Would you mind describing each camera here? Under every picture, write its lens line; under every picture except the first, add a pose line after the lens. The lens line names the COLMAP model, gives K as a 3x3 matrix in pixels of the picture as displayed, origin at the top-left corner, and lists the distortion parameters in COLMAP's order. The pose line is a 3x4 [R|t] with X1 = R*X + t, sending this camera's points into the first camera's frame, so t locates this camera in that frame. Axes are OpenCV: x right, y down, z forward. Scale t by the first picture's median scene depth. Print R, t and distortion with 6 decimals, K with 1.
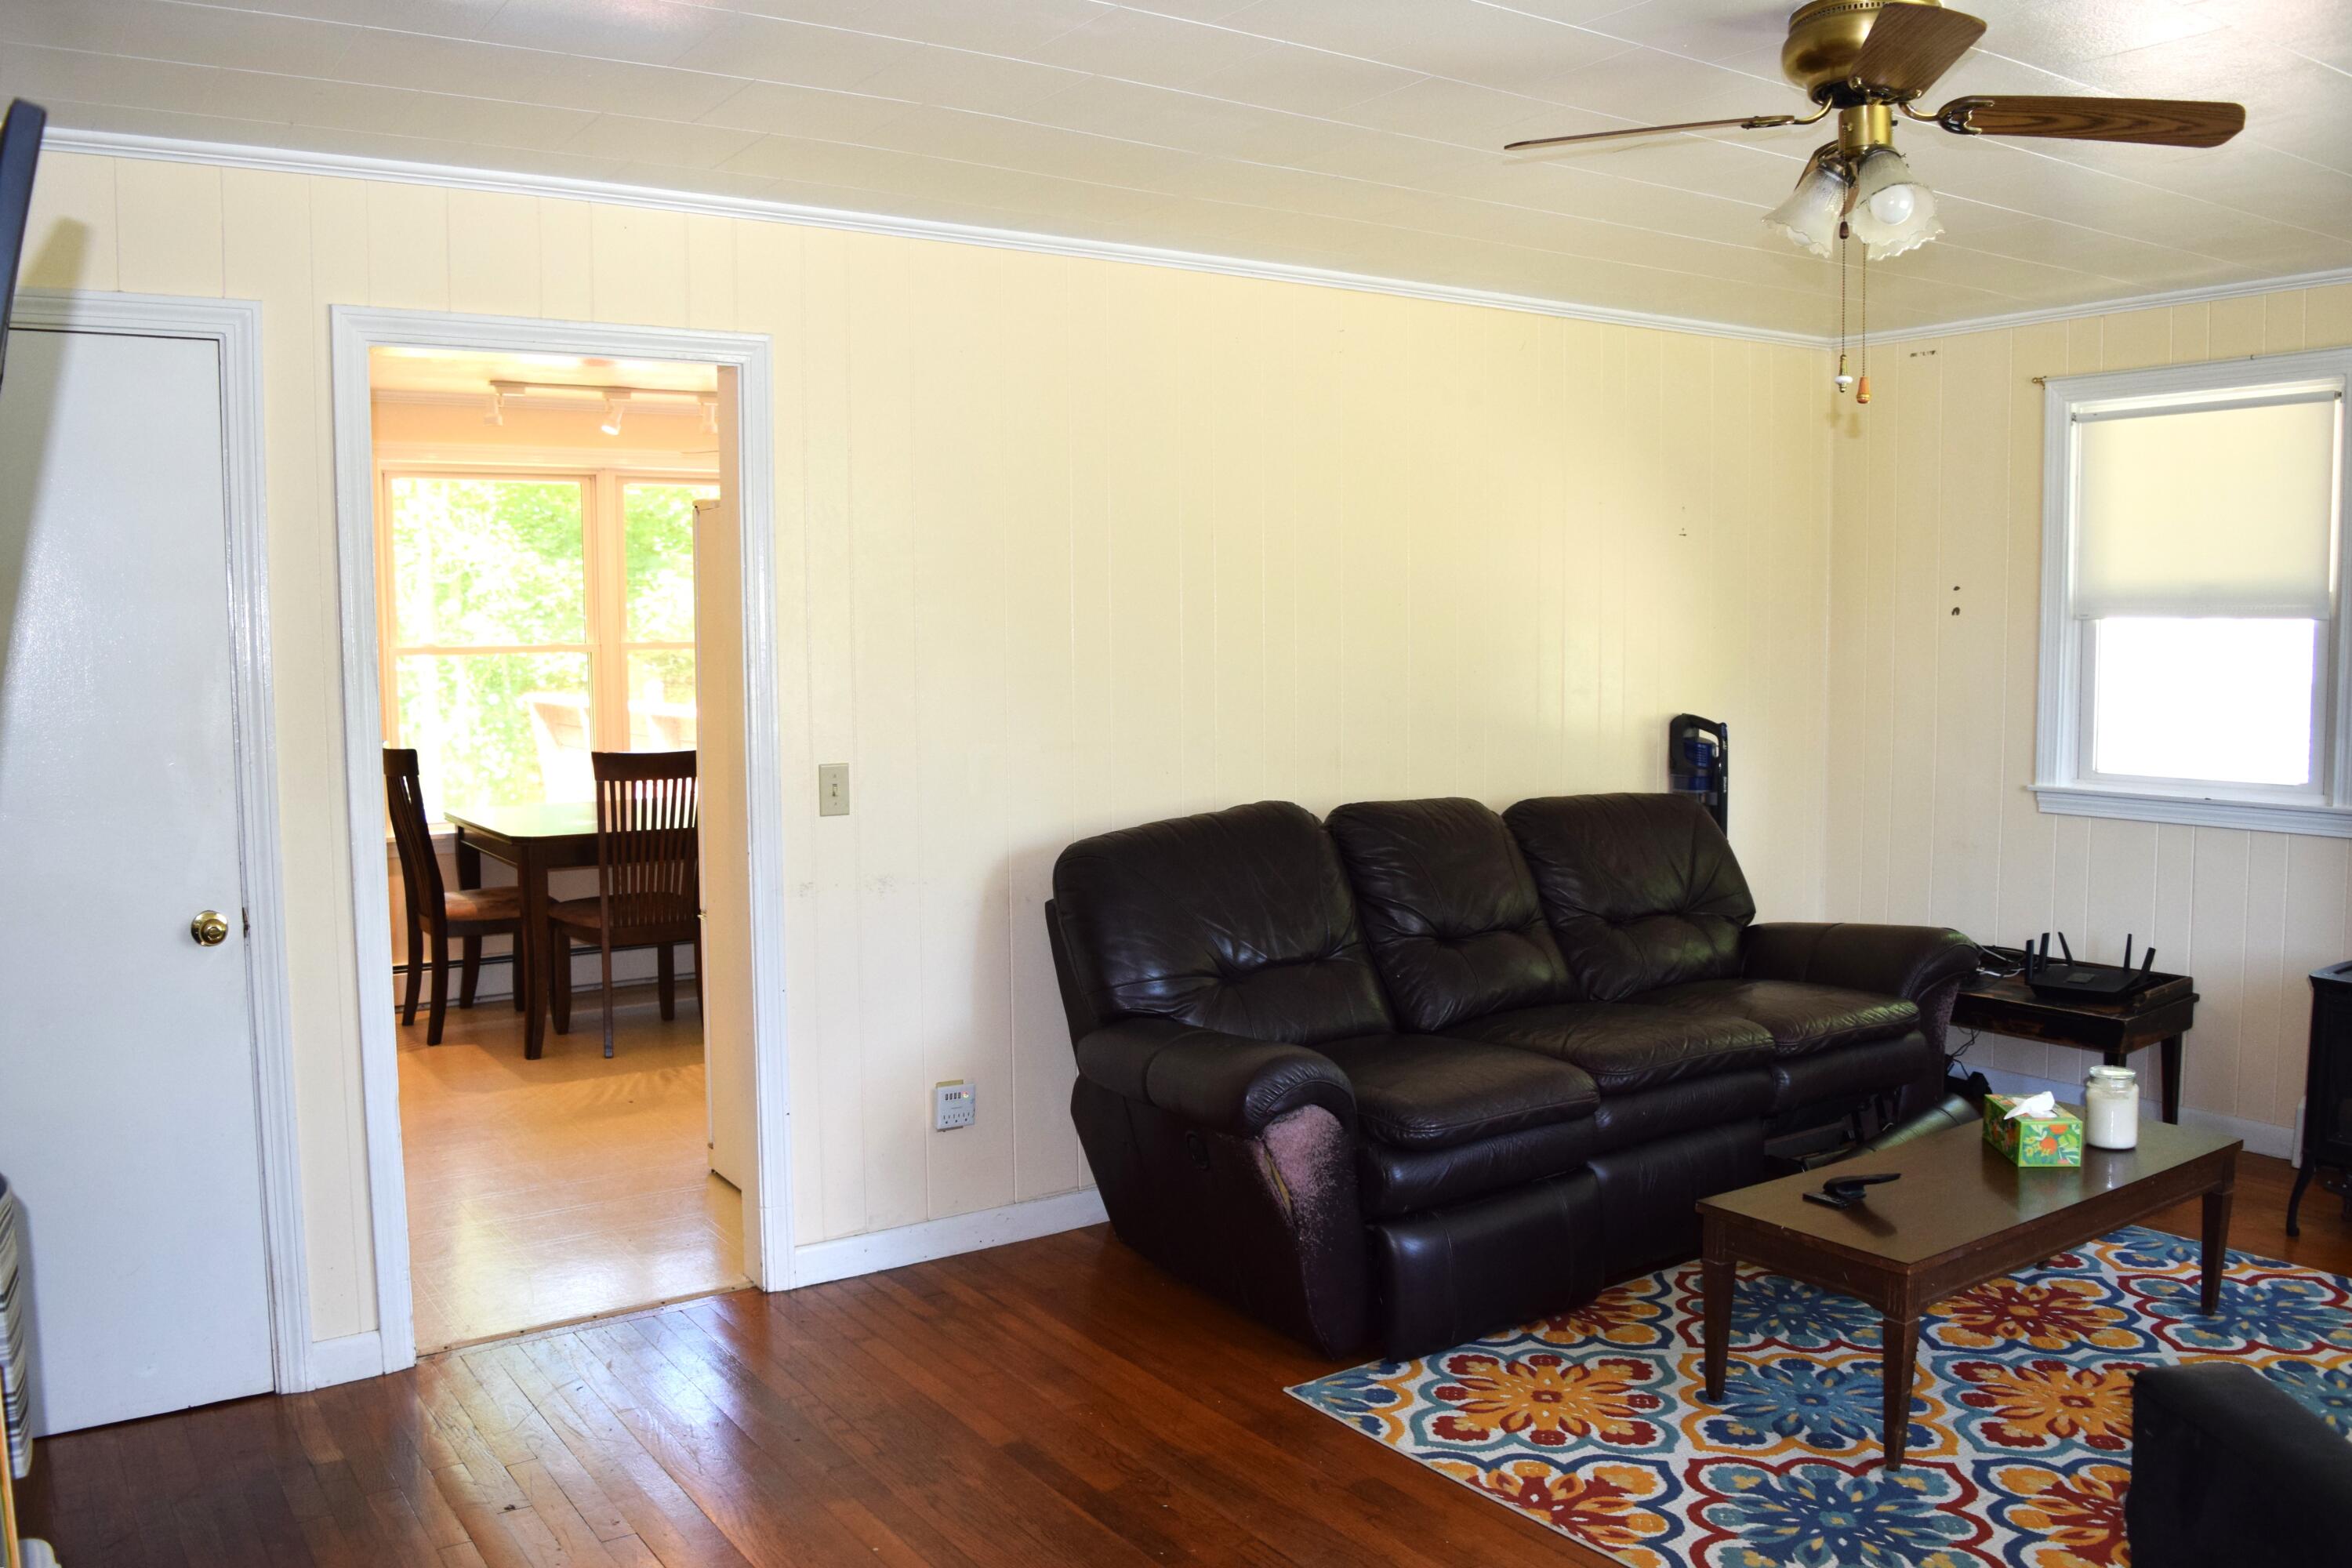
lens RADIAL K [[1888.5, 0, 1167.5], [0, 1888.5, 783.5], [0, 0, 1]] dist [-0.088965, 0.018850]
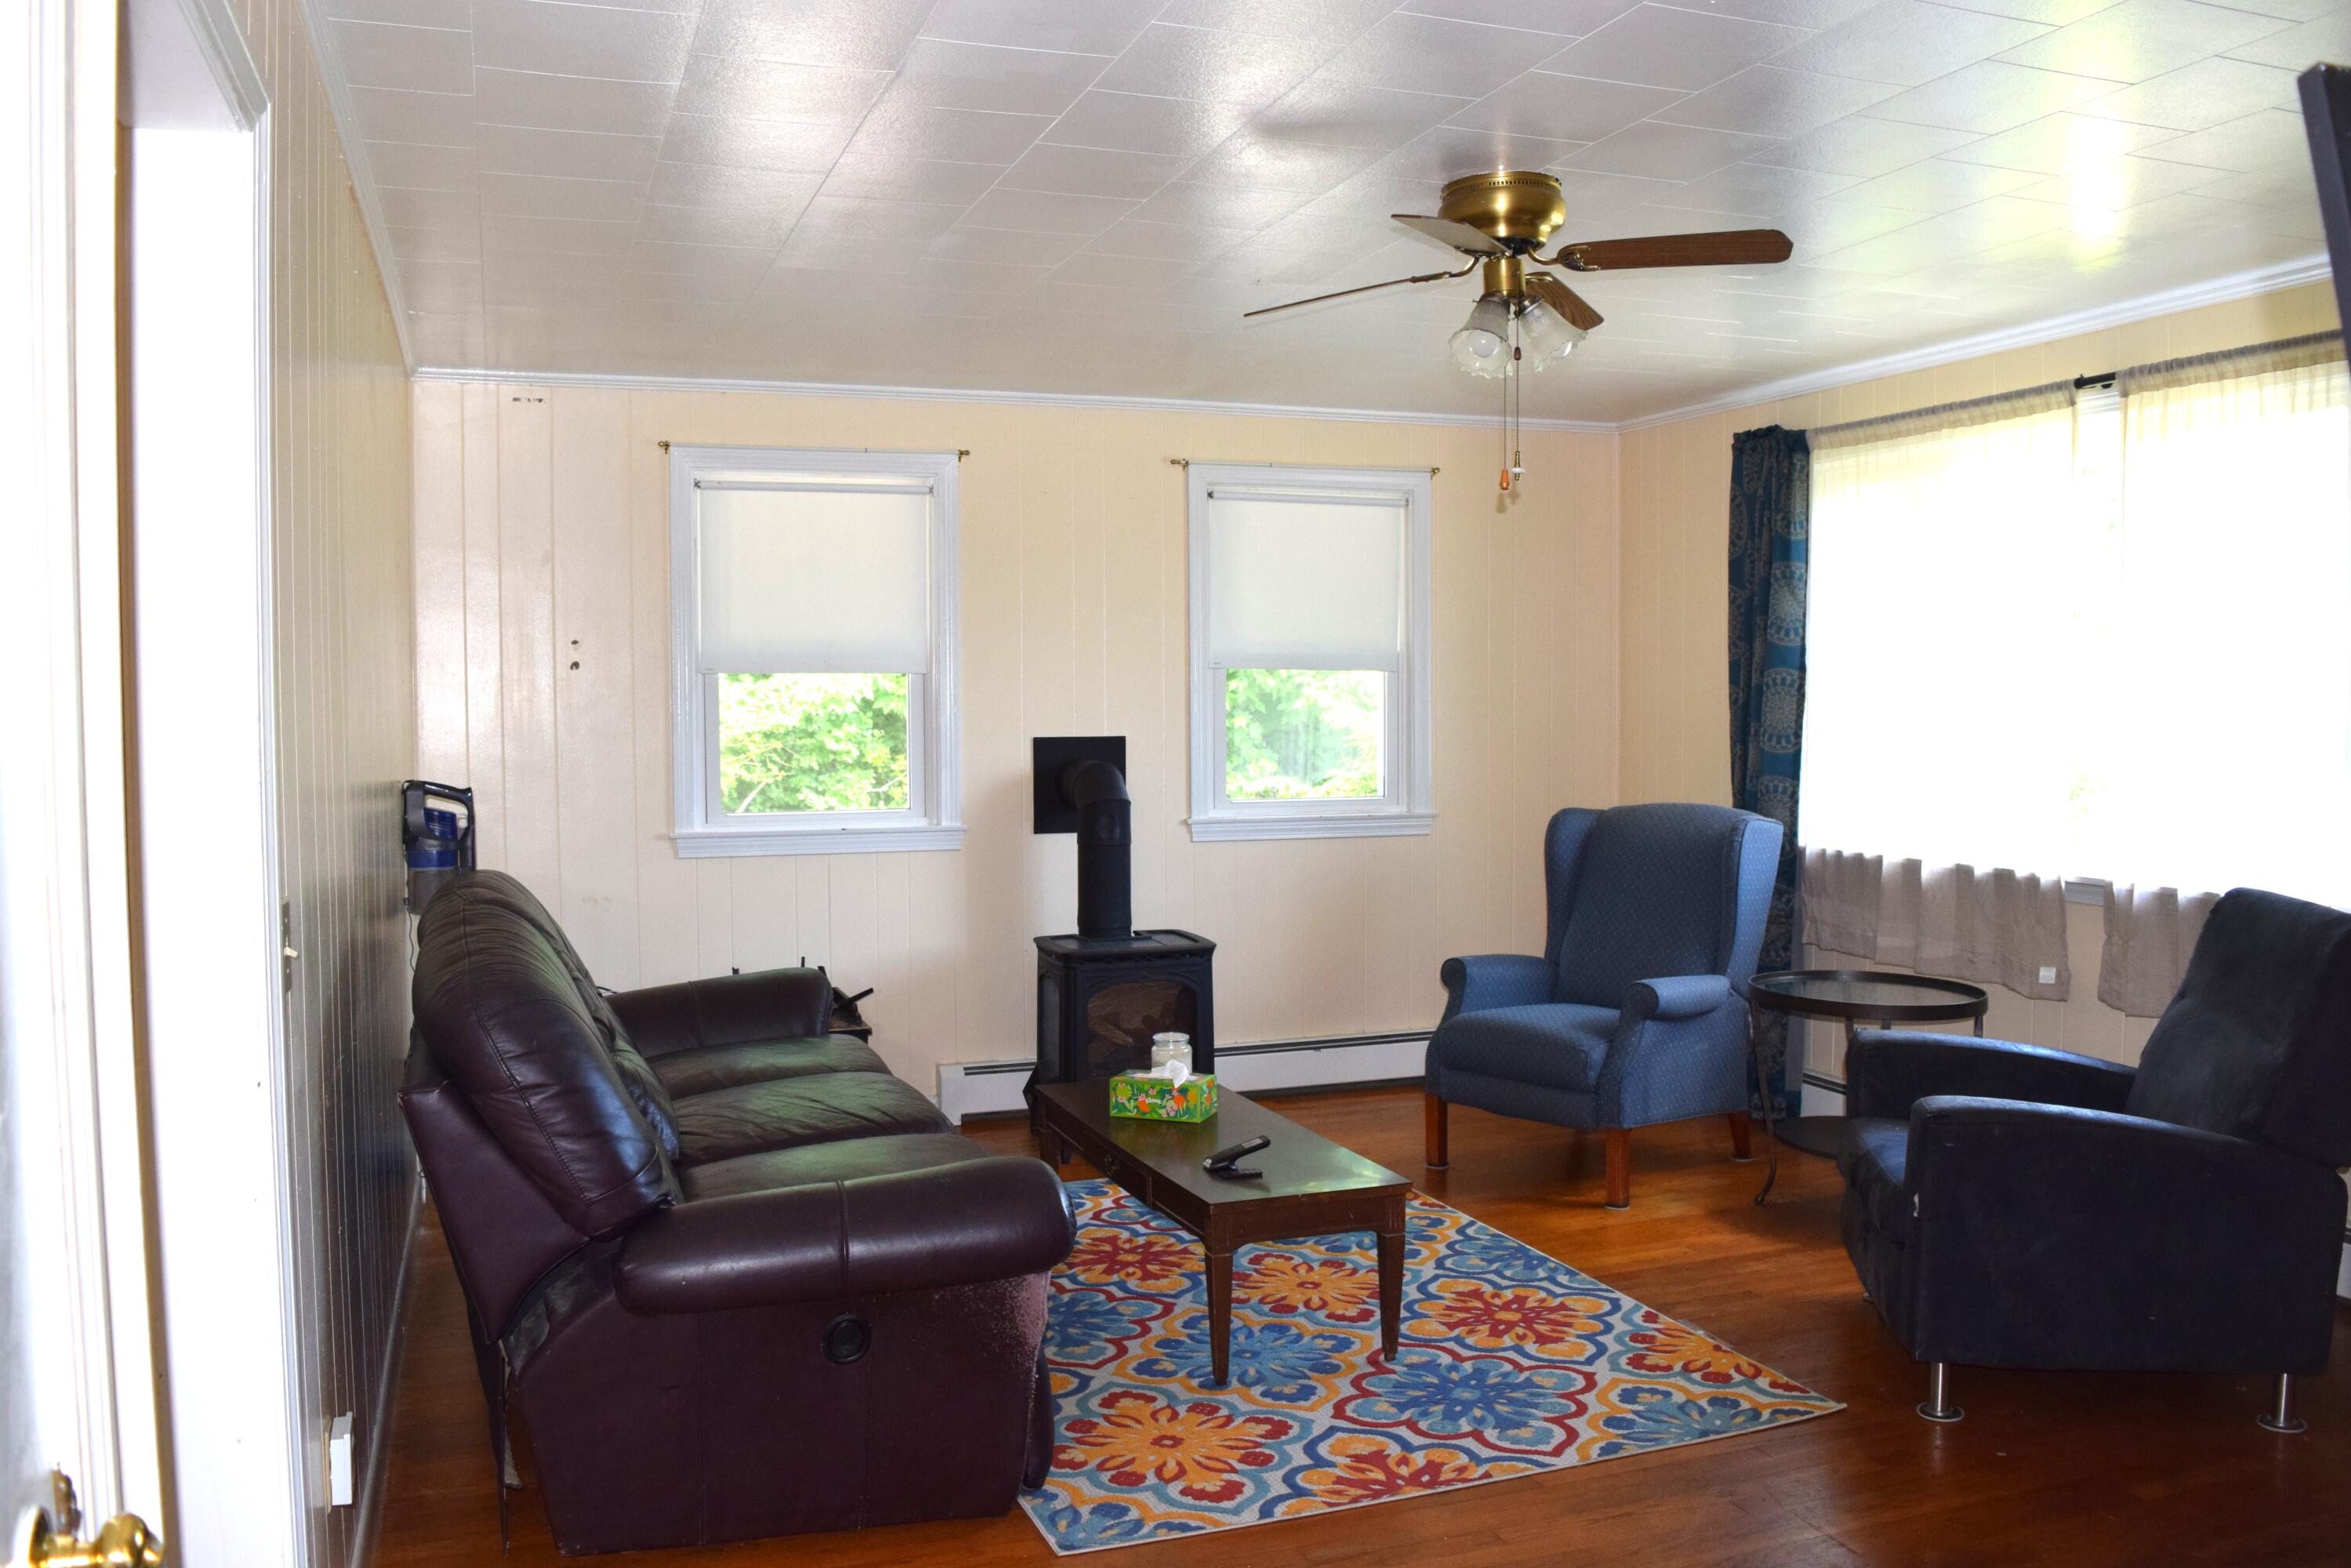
lens RADIAL K [[1887.7, 0, 1167.0], [0, 1887.7, 783.5], [0, 0, 1]] dist [-0.088965, 0.018850]
pose [[0.253837, -0.042943, 0.966293, -0.706851], [0.082816, 0.996310, 0.022522, -0.040763], [-0.963695, 0.074308, 0.256457, 0.684181]]
